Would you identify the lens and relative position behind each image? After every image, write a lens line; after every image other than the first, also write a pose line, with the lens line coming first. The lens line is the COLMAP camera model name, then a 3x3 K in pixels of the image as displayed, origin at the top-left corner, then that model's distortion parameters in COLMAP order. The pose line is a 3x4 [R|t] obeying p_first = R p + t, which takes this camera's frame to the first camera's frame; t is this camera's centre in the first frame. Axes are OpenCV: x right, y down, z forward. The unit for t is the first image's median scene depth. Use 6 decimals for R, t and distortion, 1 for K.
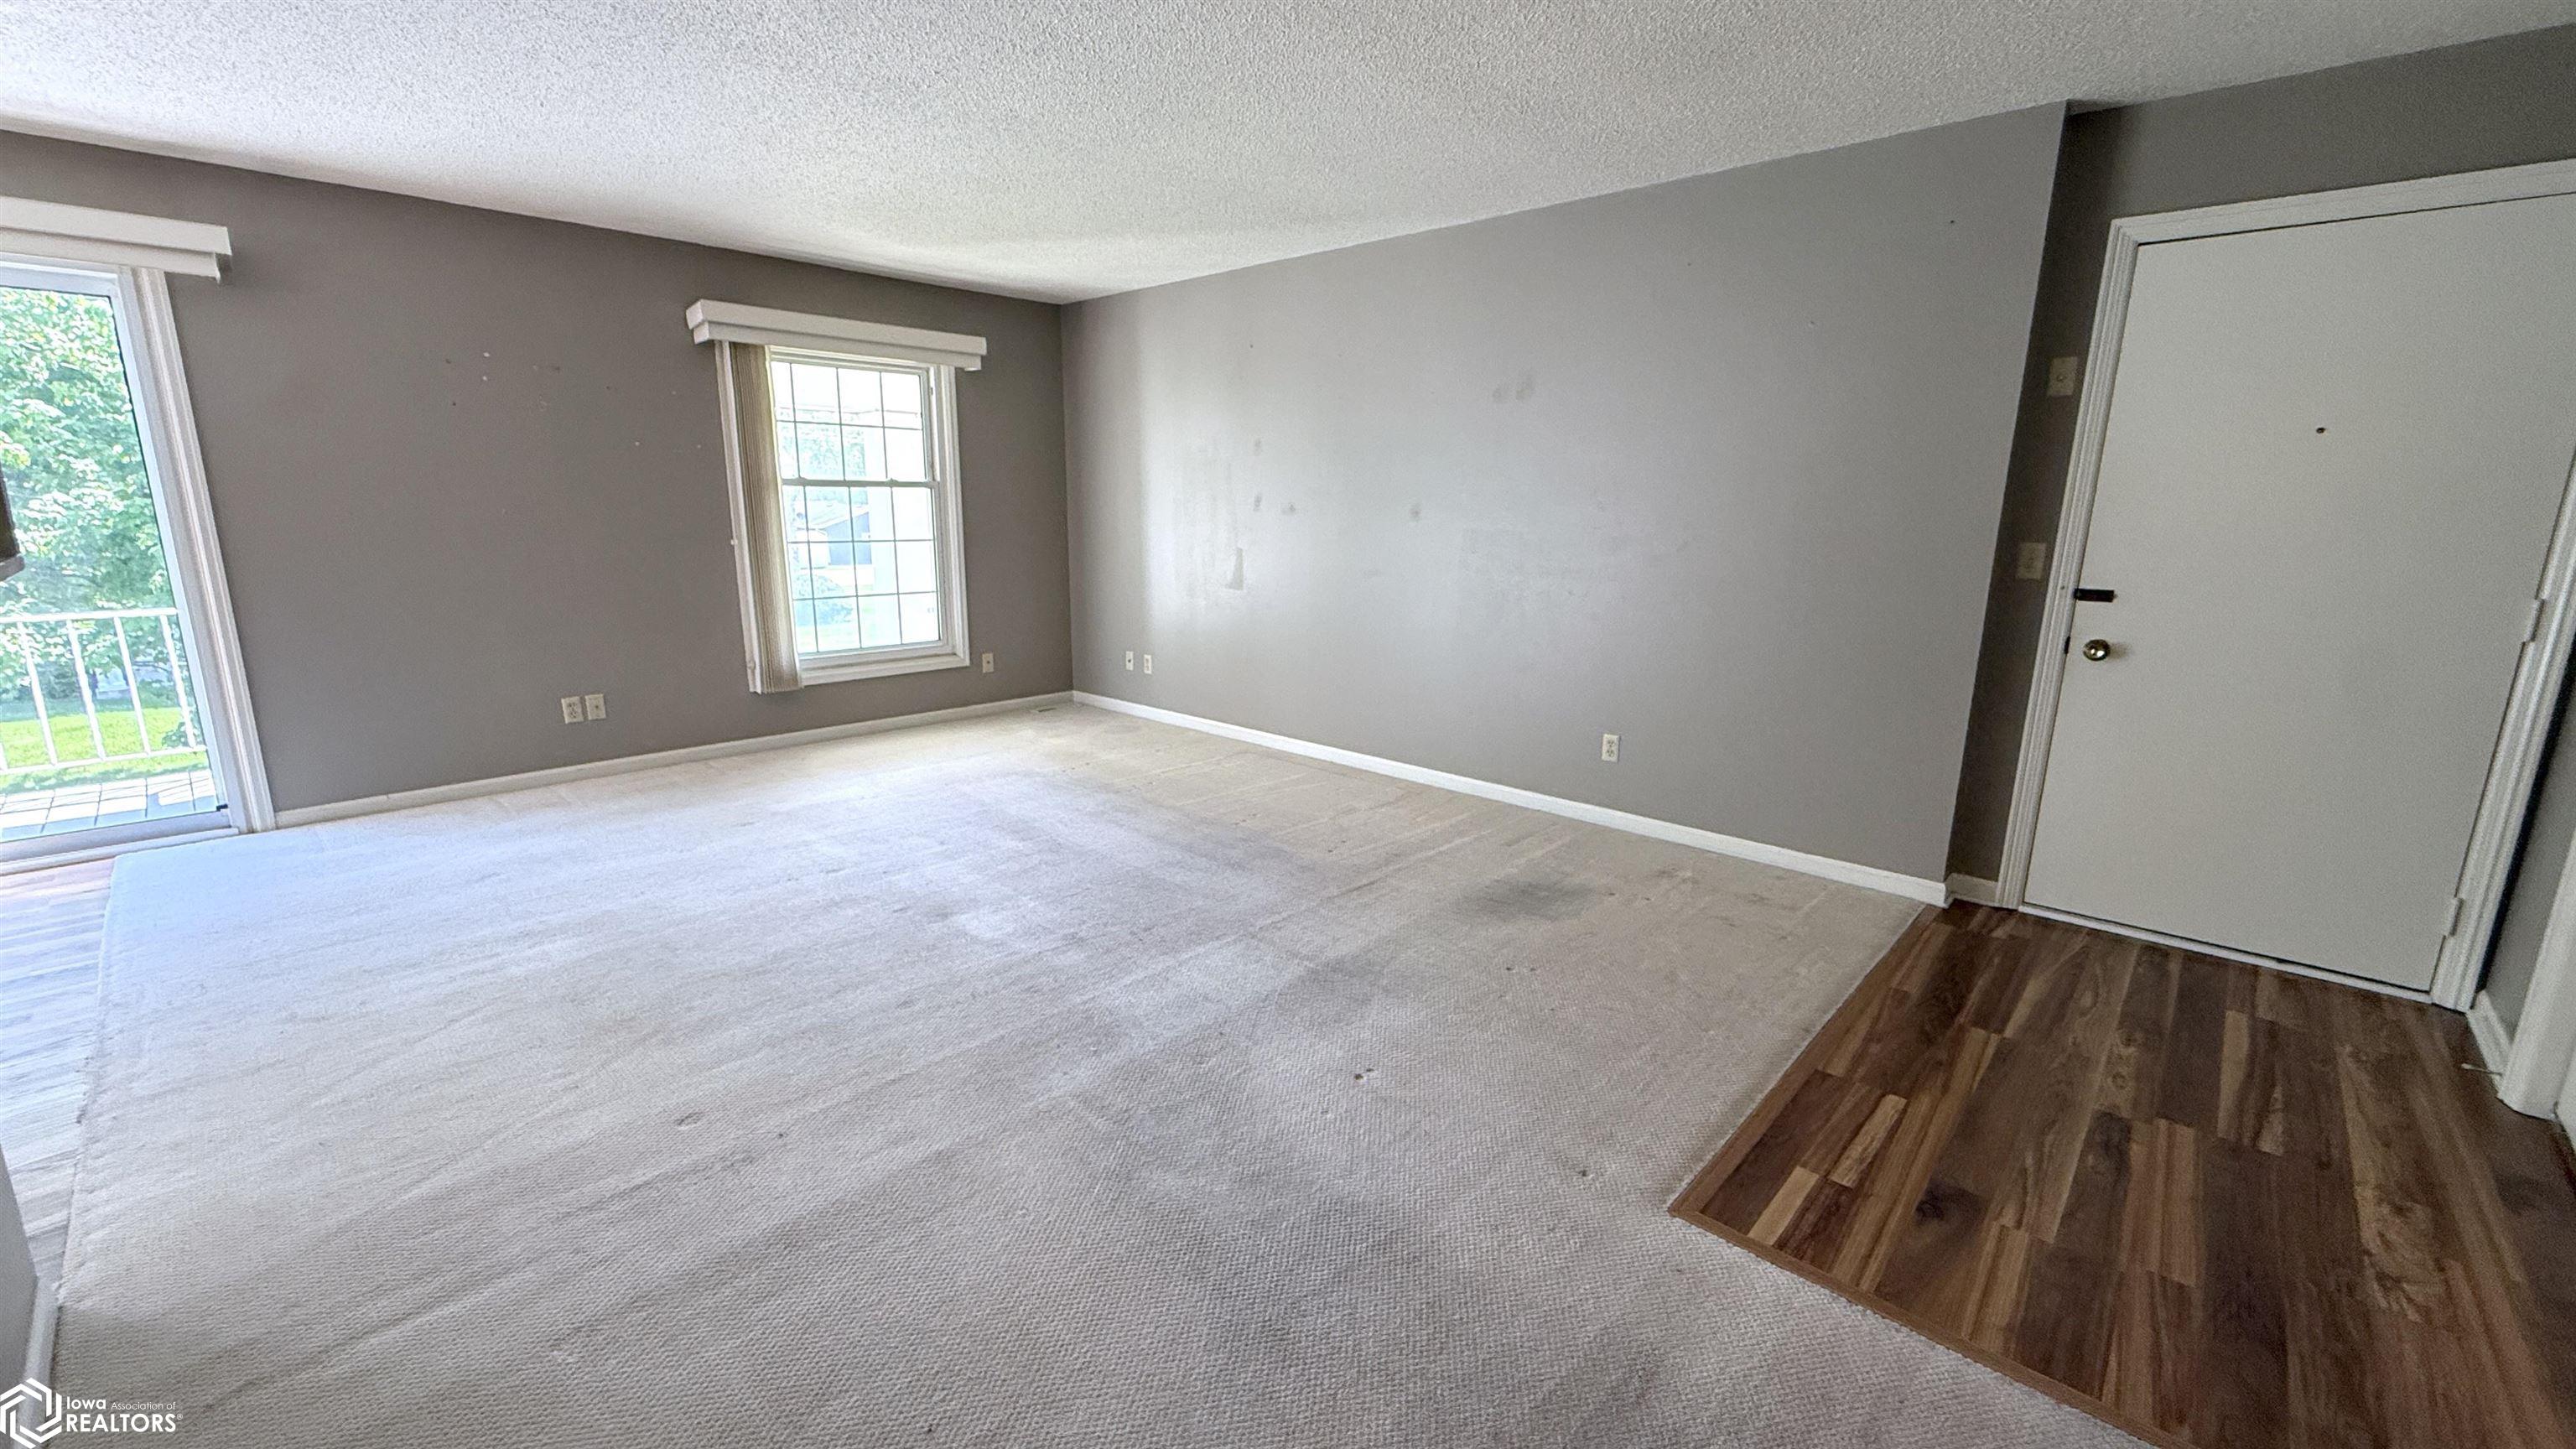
lens RADIAL K [[1026.0, 0, 1284.3], [0, 1026.0, 723.6], [0, 0, 1]] dist [0.000476, 0.000348]
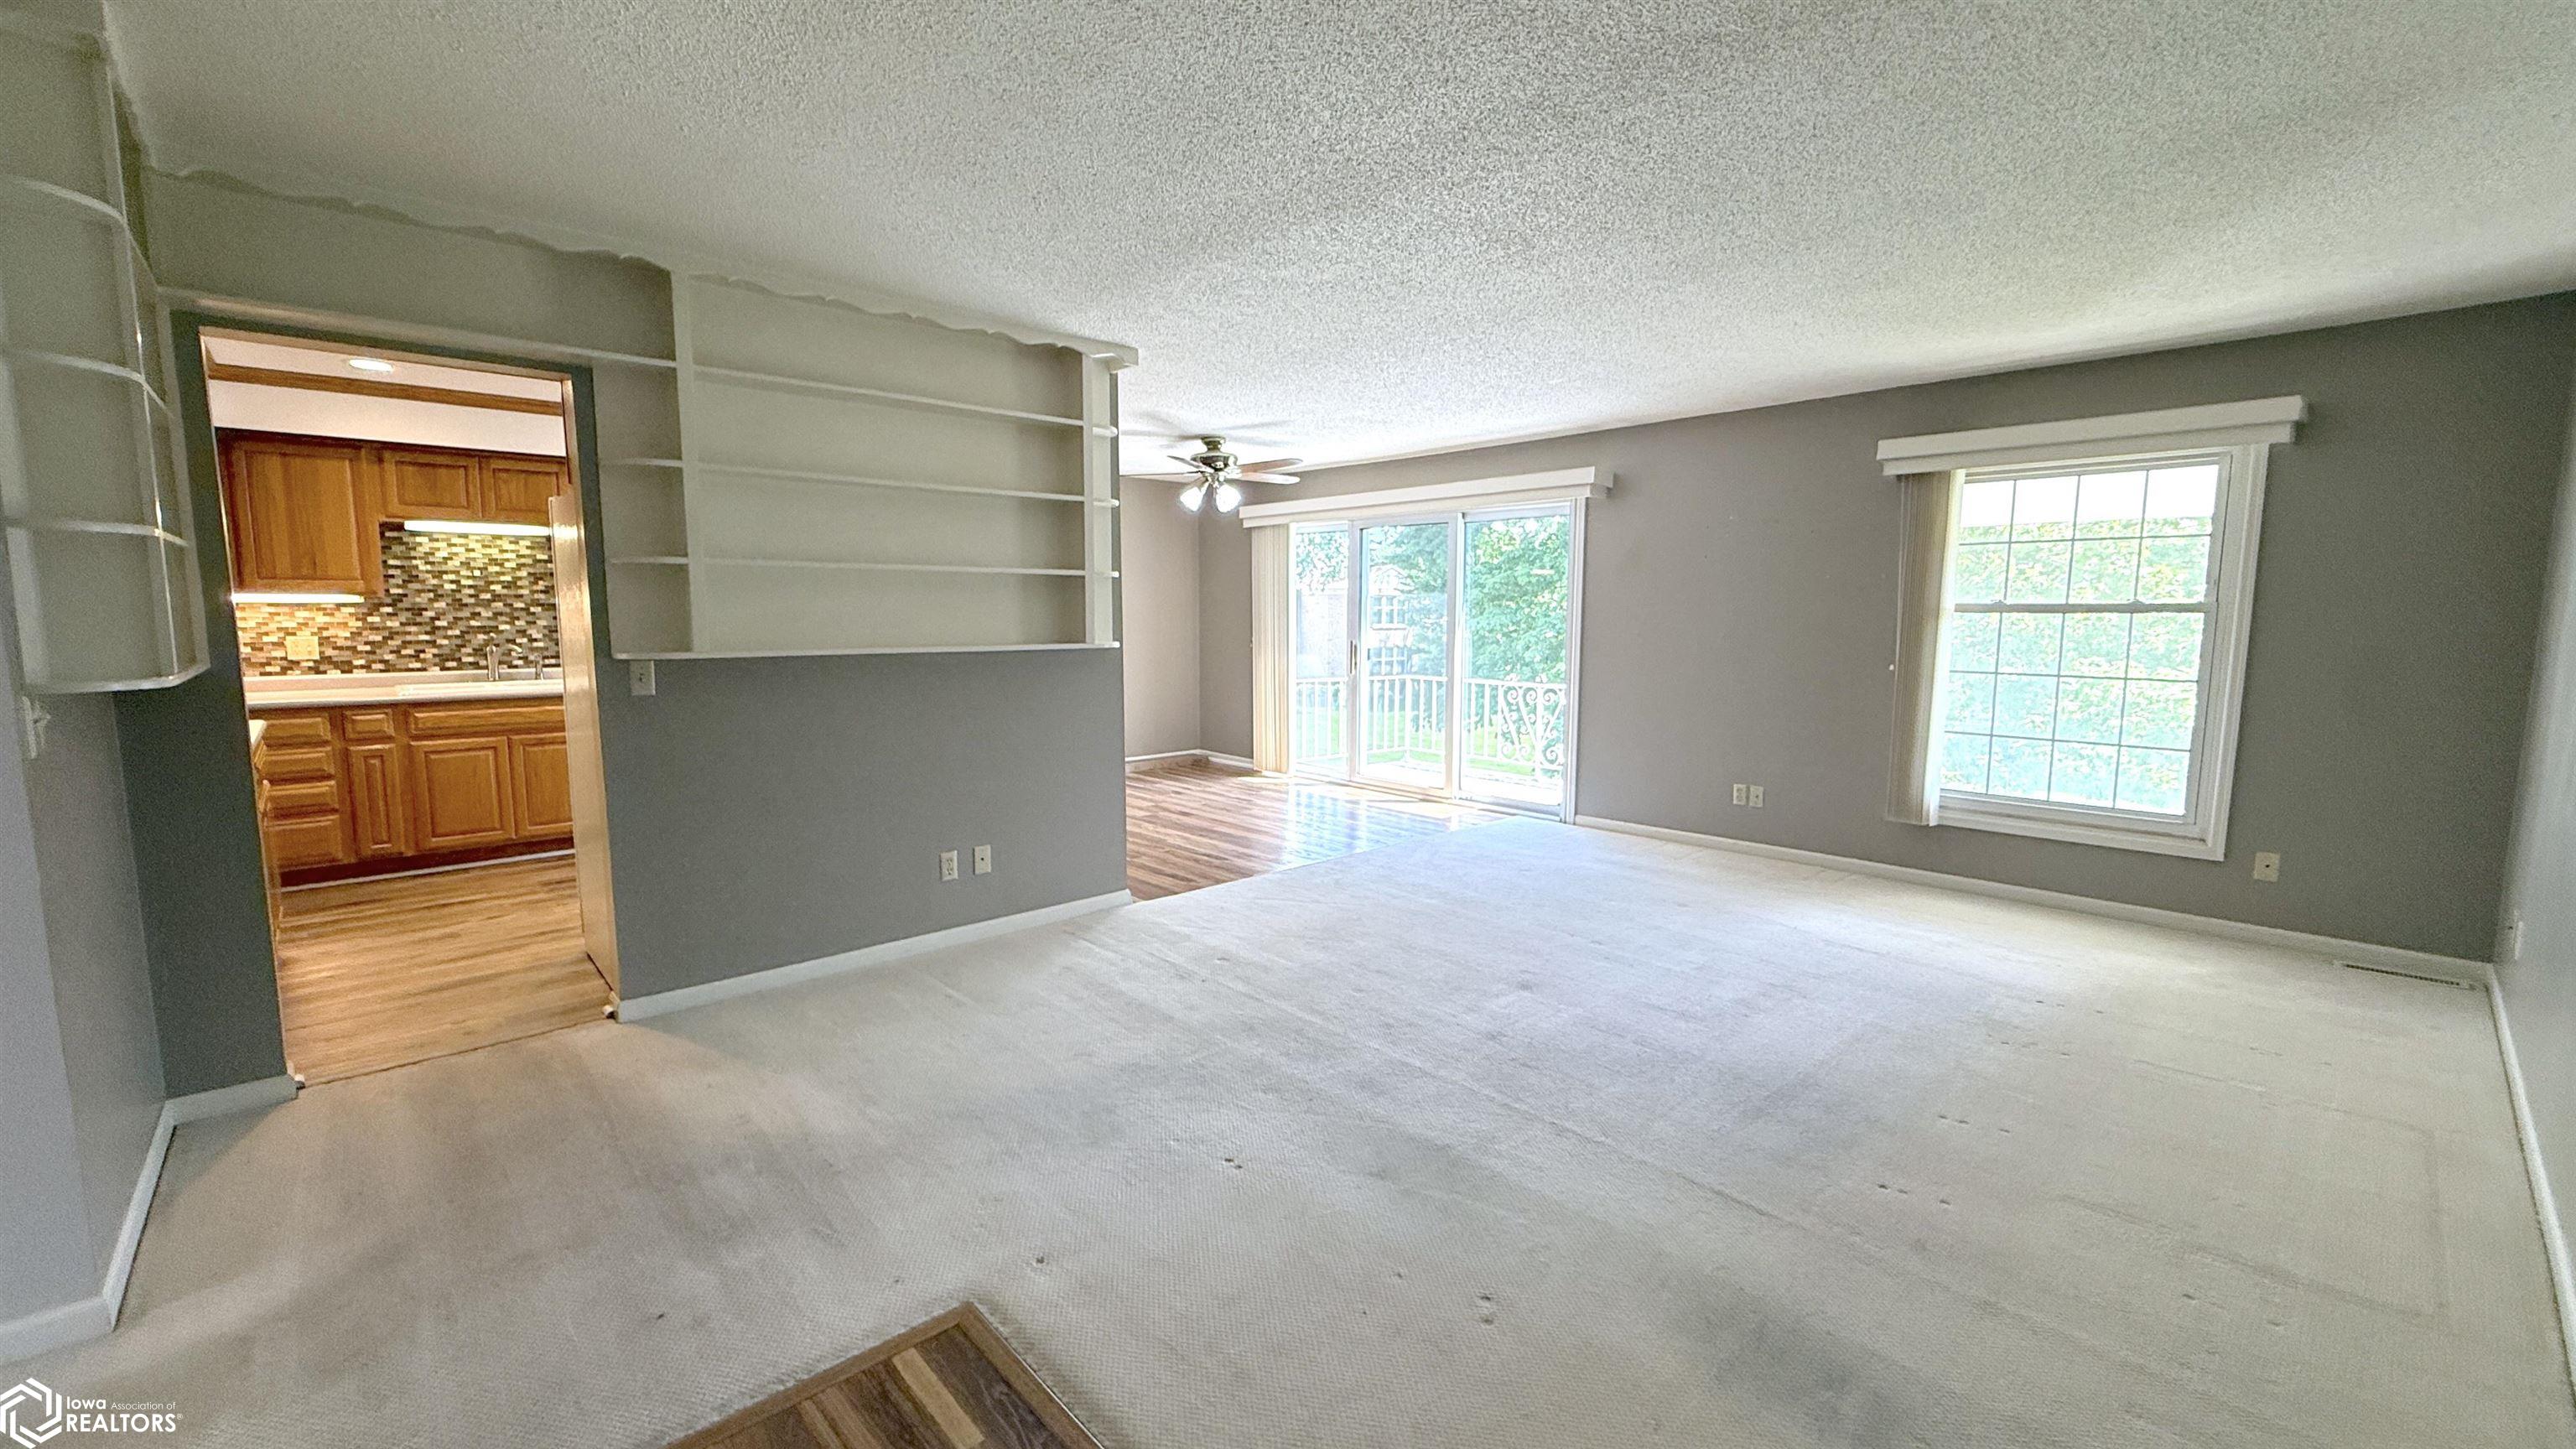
lens RADIAL K [[1028.9, 0, 1282.9], [0, 1028.9, 722.3], [0, 0, 1]] dist [-0.000368, -0.000474]
pose [[-0.071792, 0.098059, -0.992588, 0.831092], [-0.214692, 0.970310, 0.111386, -0.175146], [0.974040, 0.221097, -0.048608, 0.769155]]
